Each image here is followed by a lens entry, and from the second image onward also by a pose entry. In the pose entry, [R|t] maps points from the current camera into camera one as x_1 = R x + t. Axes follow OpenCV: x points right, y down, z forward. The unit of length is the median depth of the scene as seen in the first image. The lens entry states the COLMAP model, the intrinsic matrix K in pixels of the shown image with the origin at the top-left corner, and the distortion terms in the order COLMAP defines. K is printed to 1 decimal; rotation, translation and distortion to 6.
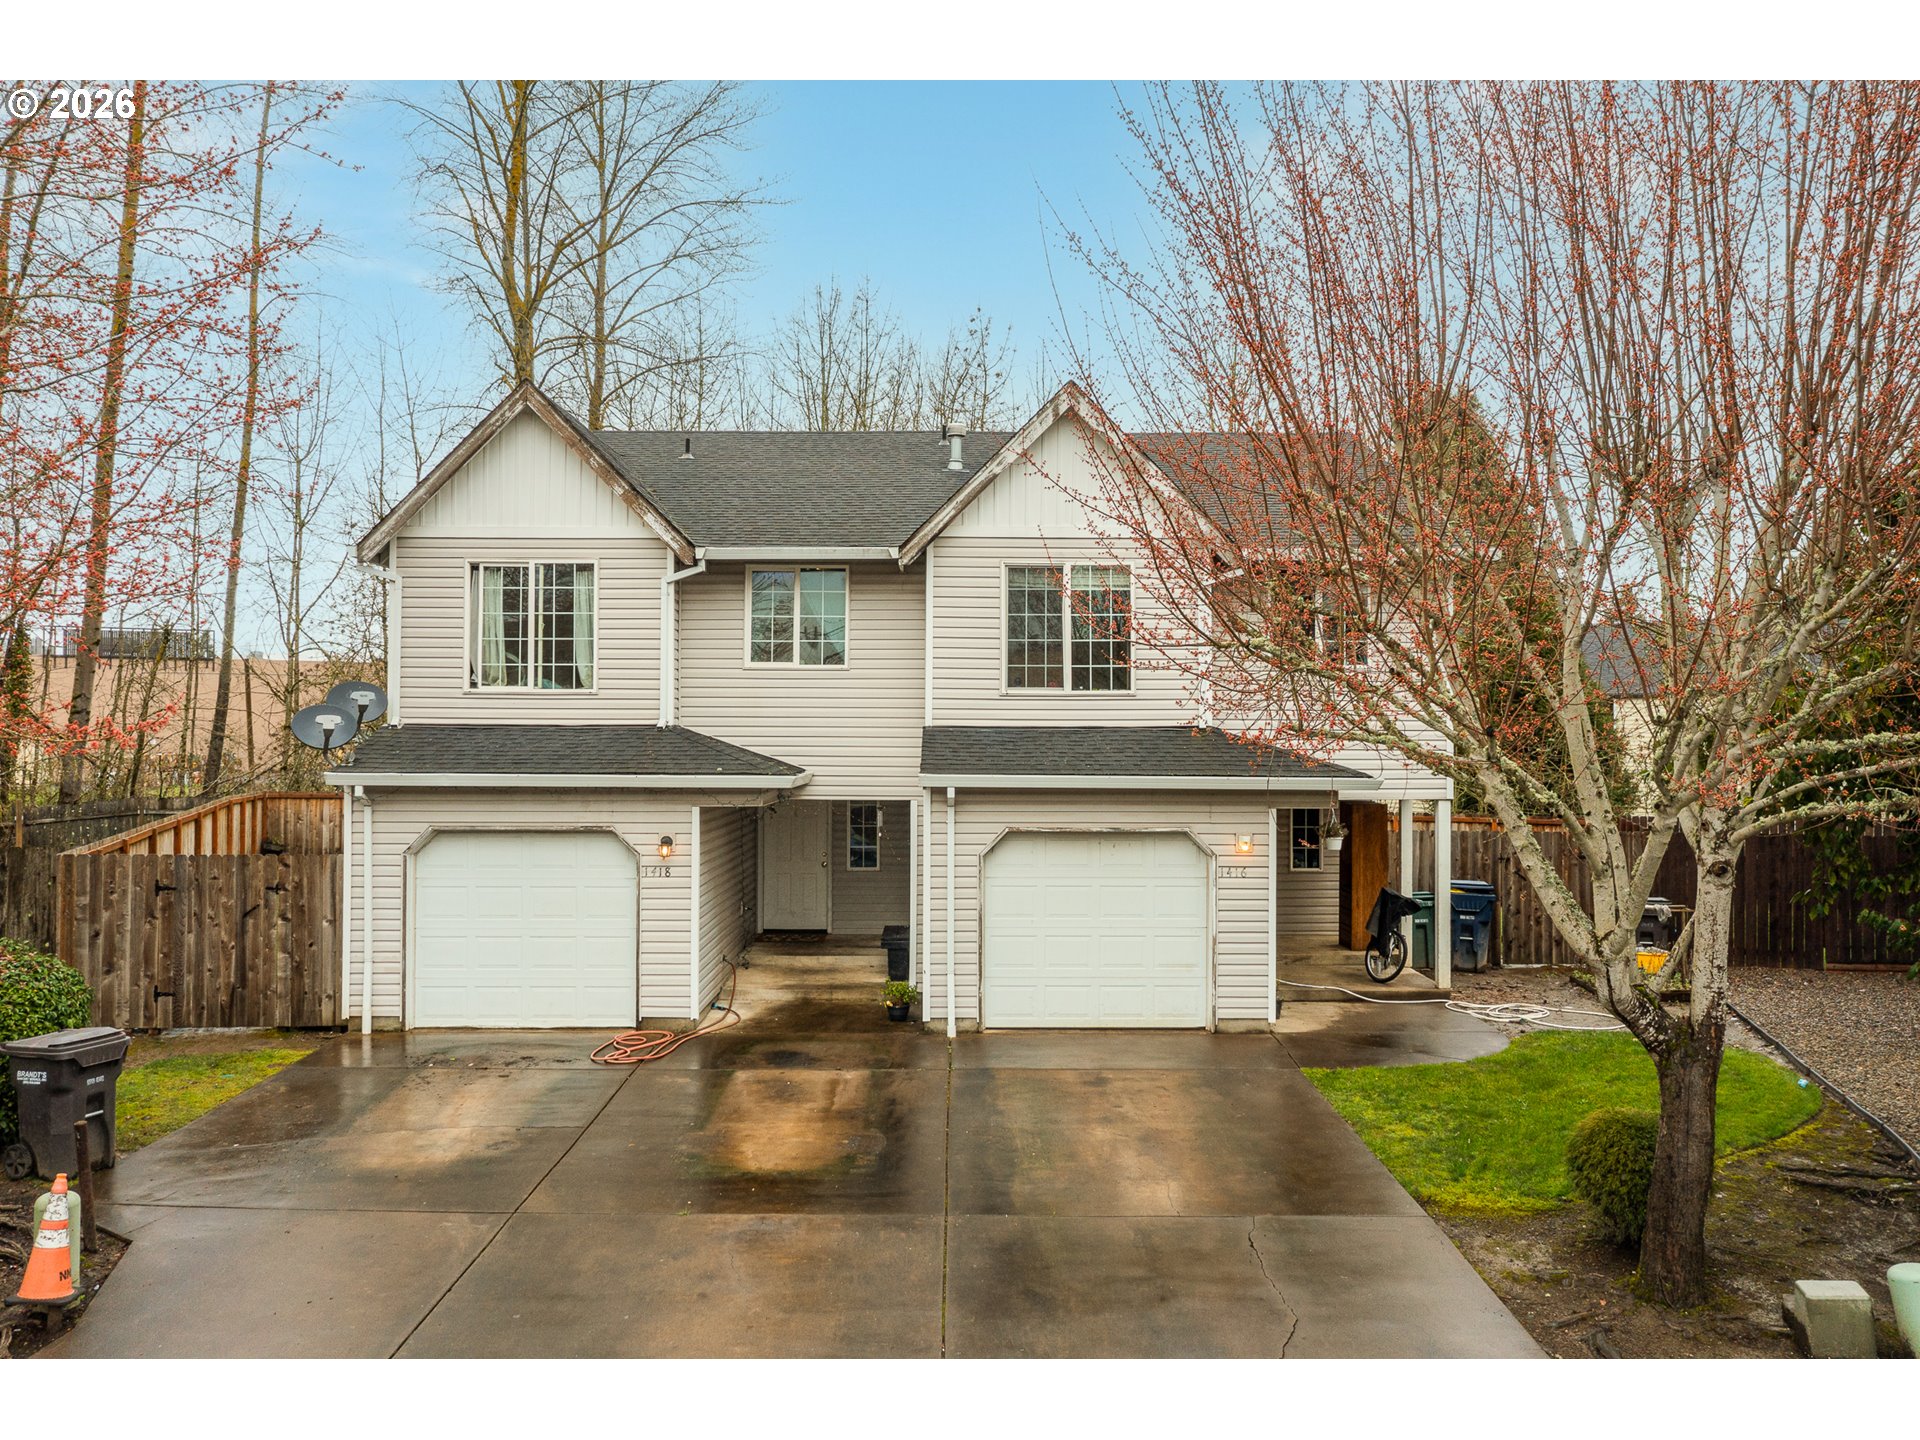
lens RADIAL K [[1528.3, 0, 956.0], [0, 1528.3, 723.4], [0, 0, 1]] dist [-0.005036, 0.001522]
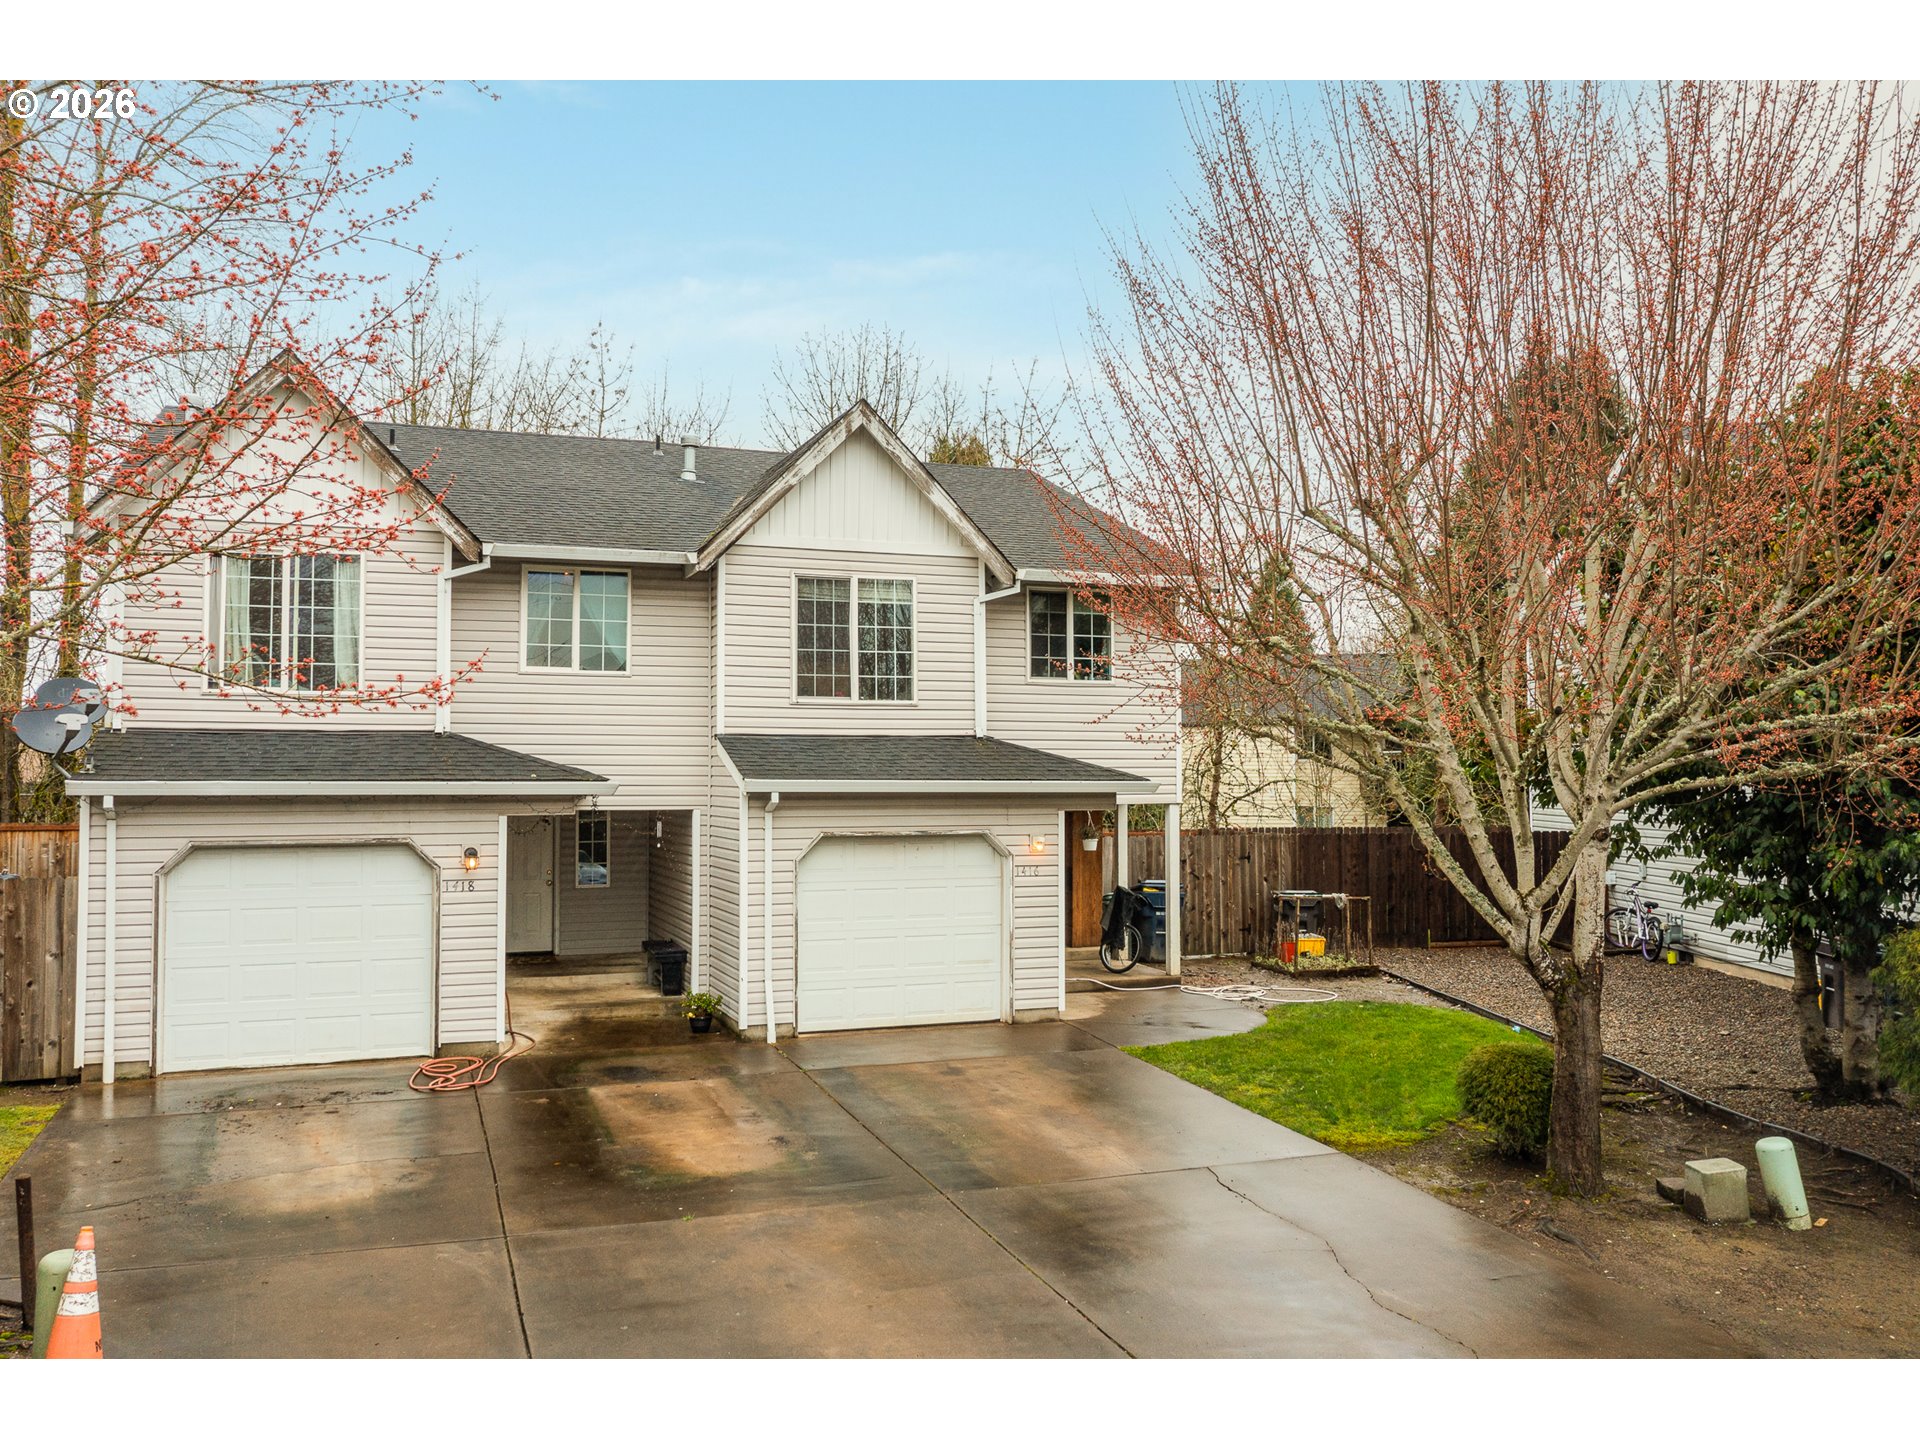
lens RADIAL K [[1528.3, 0, 956.0], [0, 1528.3, 723.4], [0, 0, 1]] dist [-0.005036, 0.001522]
pose [[0.937590, 0.008199, 0.347646, -0.234068], [0.000094, 0.999716, -0.023832, 0.019850], [-0.347742, 0.022378, 0.937323, 0.017586]]
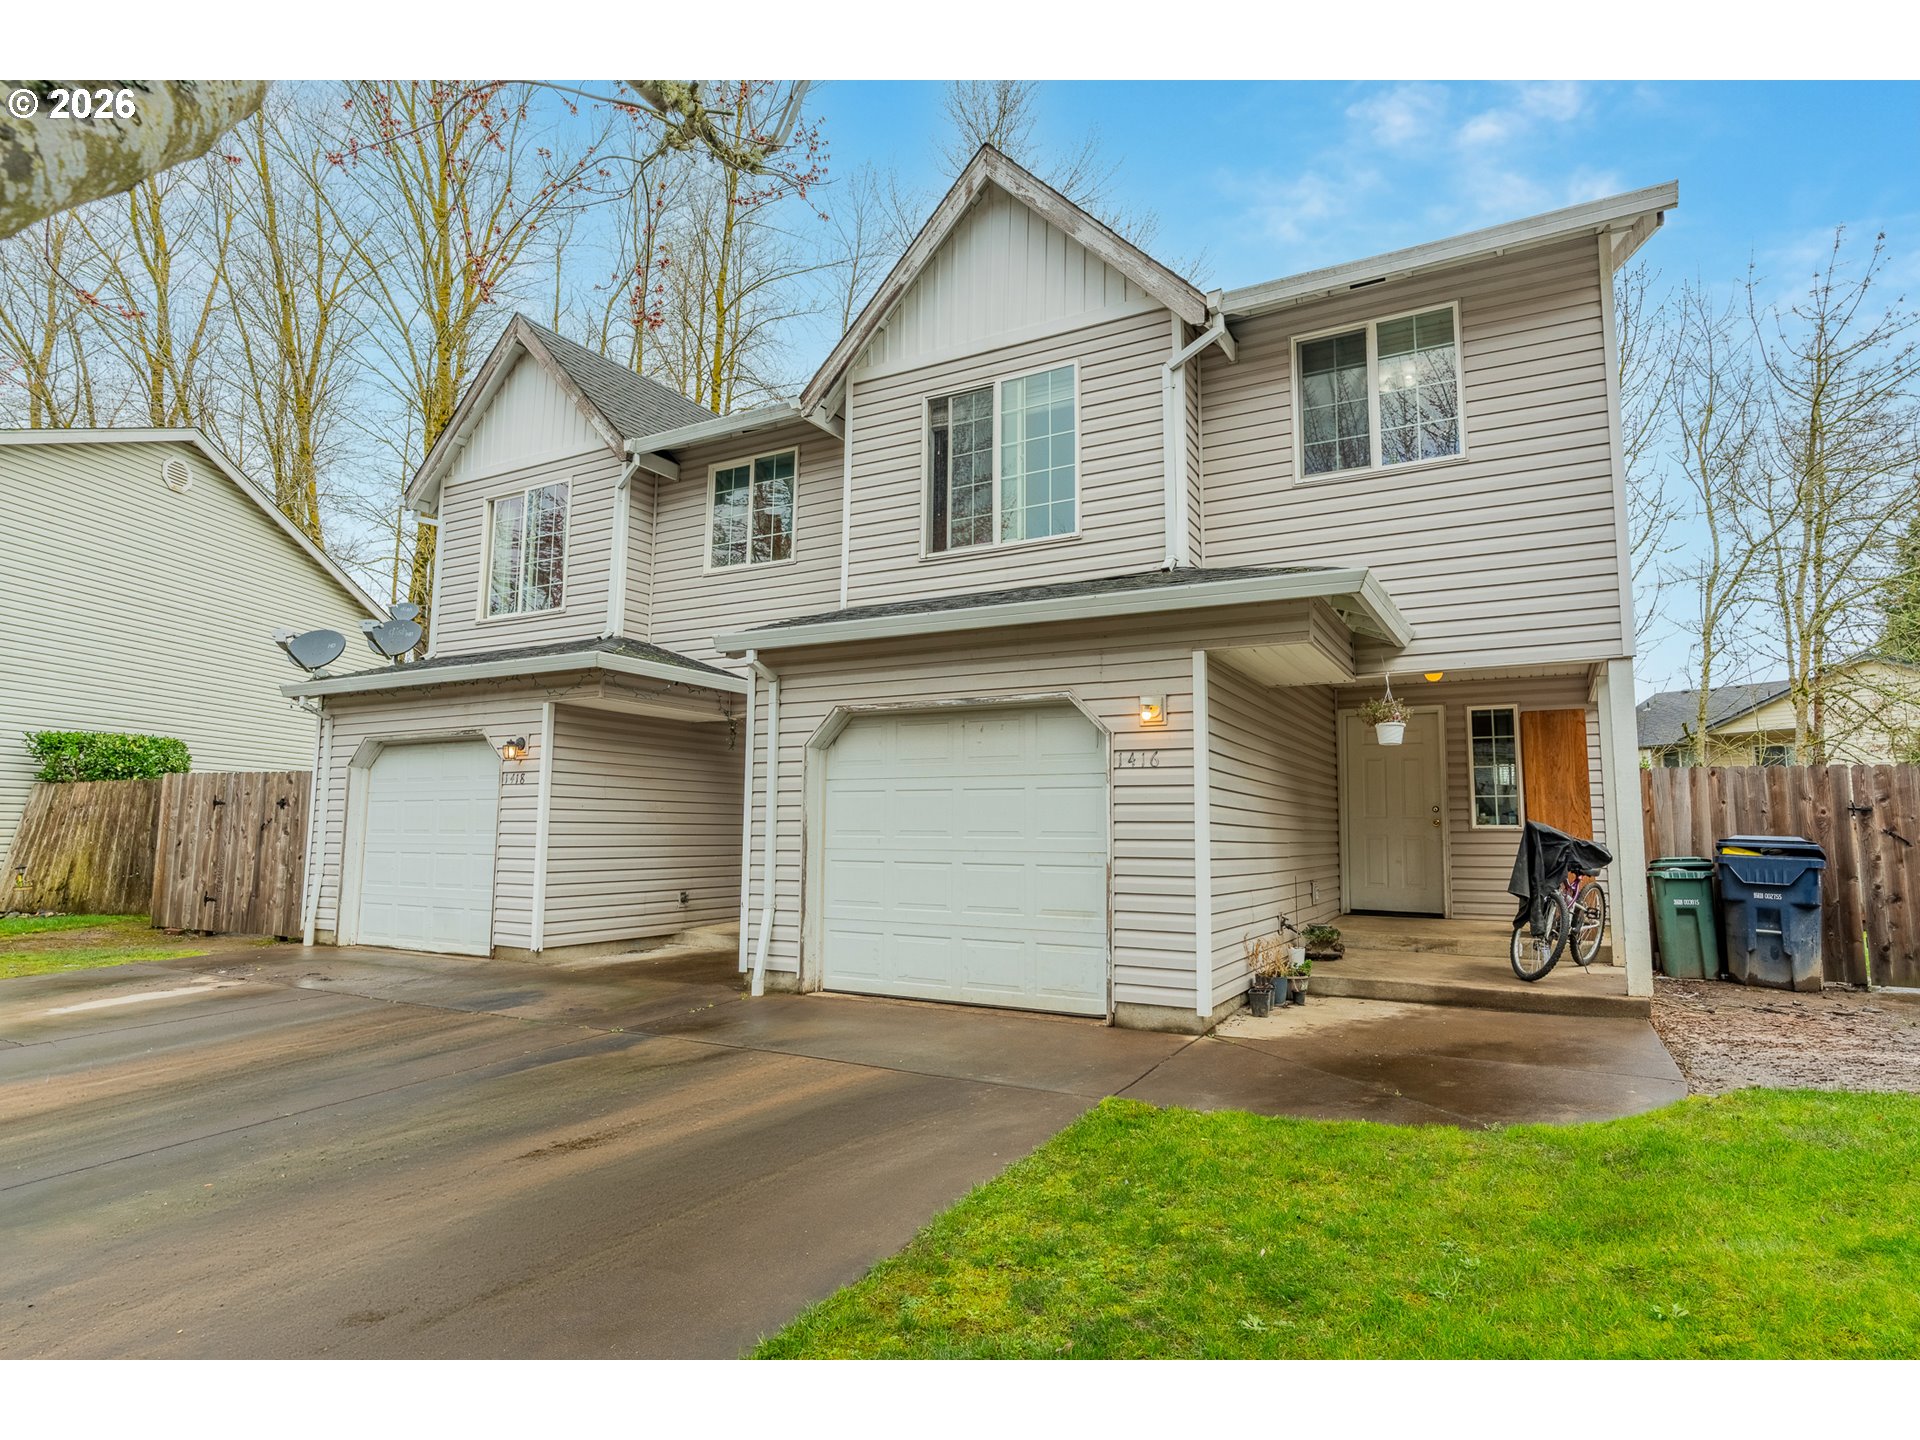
lens RADIAL K [[1027.5, 0, 967.3], [0, 1027.5, 718.5], [0, 0, 1]] dist [0.000719, 0.000549]
pose [[0.874188, -0.049361, -0.483073, 0.318868], [0.000012, 0.994822, -0.101631, 0.121768], [0.485588, 0.088838, 0.869662, 0.601771]]
